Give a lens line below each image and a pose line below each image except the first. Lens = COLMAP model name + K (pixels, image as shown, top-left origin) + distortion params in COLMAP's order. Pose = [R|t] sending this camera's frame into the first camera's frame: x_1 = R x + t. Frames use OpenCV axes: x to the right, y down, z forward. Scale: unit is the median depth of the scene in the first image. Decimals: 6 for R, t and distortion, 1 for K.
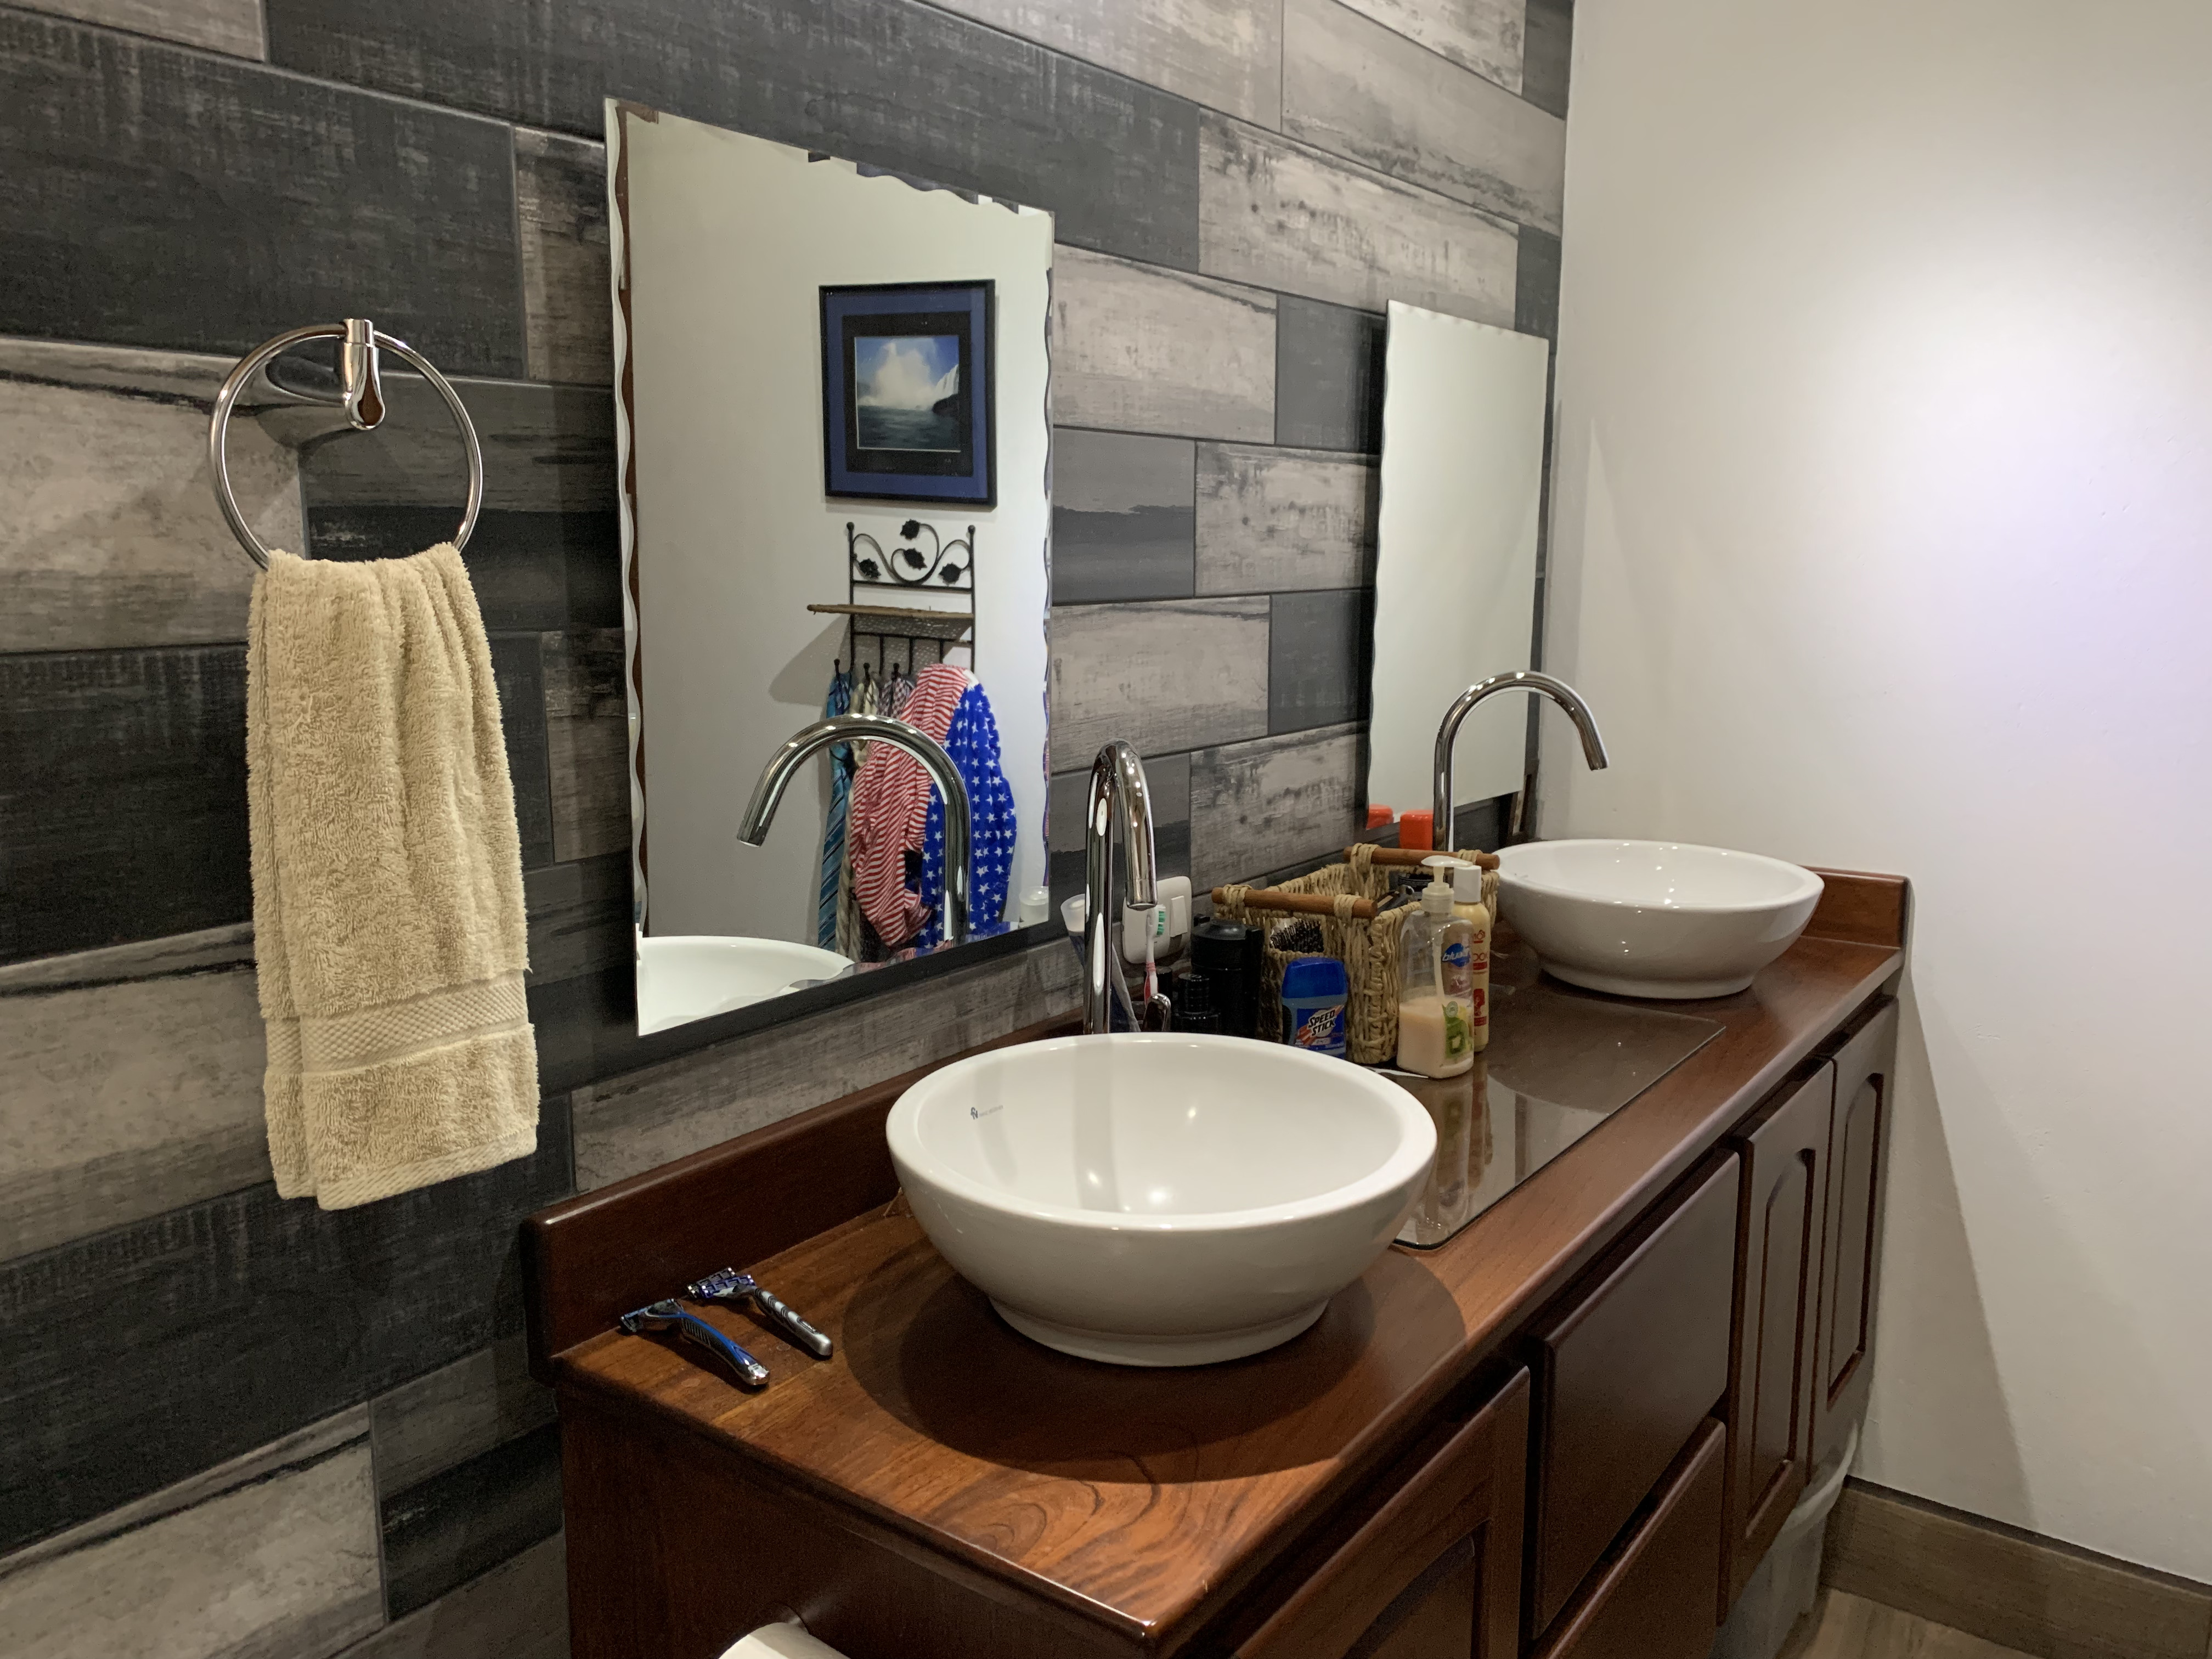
lens RADIAL K [[1697.8, 0, 1104.8], [0, 1697.8, 814.6], [0, 0, 1]] dist [0.019124, -0.013533]
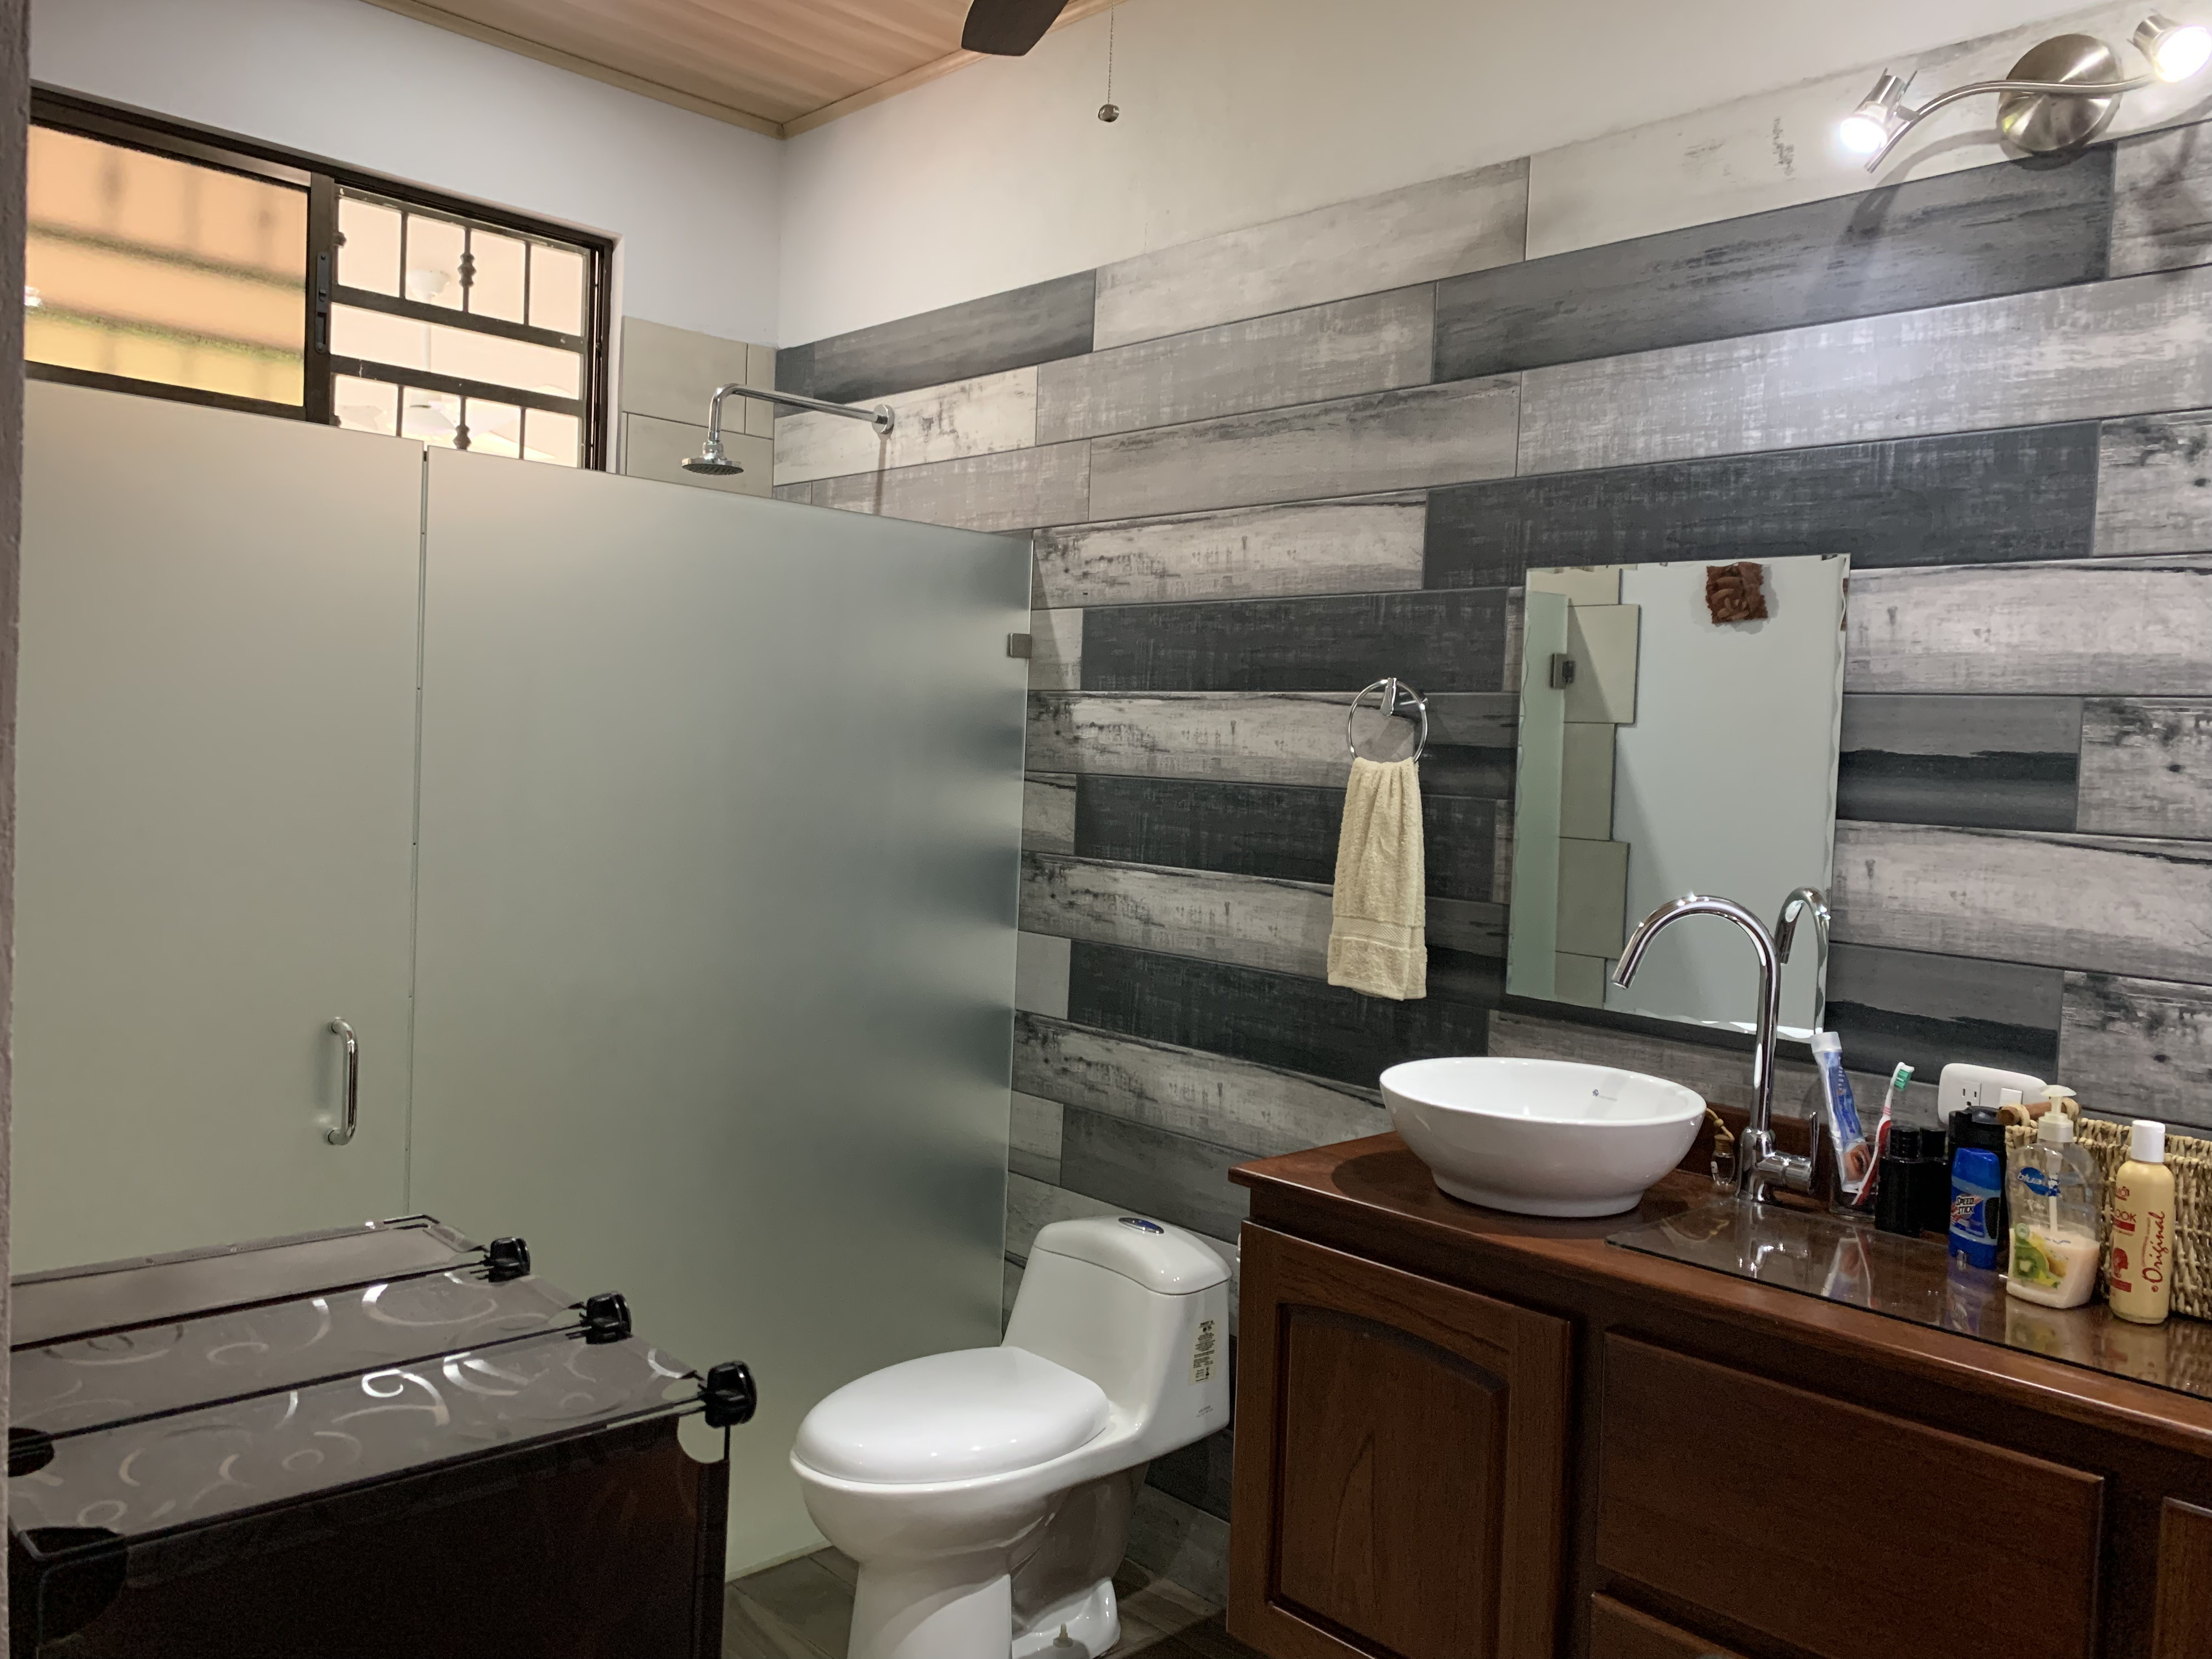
lens RADIAL K [[1697.8, 0, 1104.8], [0, 1697.8, 814.6], [0, 0, 1]] dist [0.019124, -0.013533]
pose [[-0.180130, 0.025560, -0.983311, 1.446606], [-0.204455, 0.976856, 0.062845, -0.089429], [0.962160, 0.212363, -0.170735, 0.643073]]
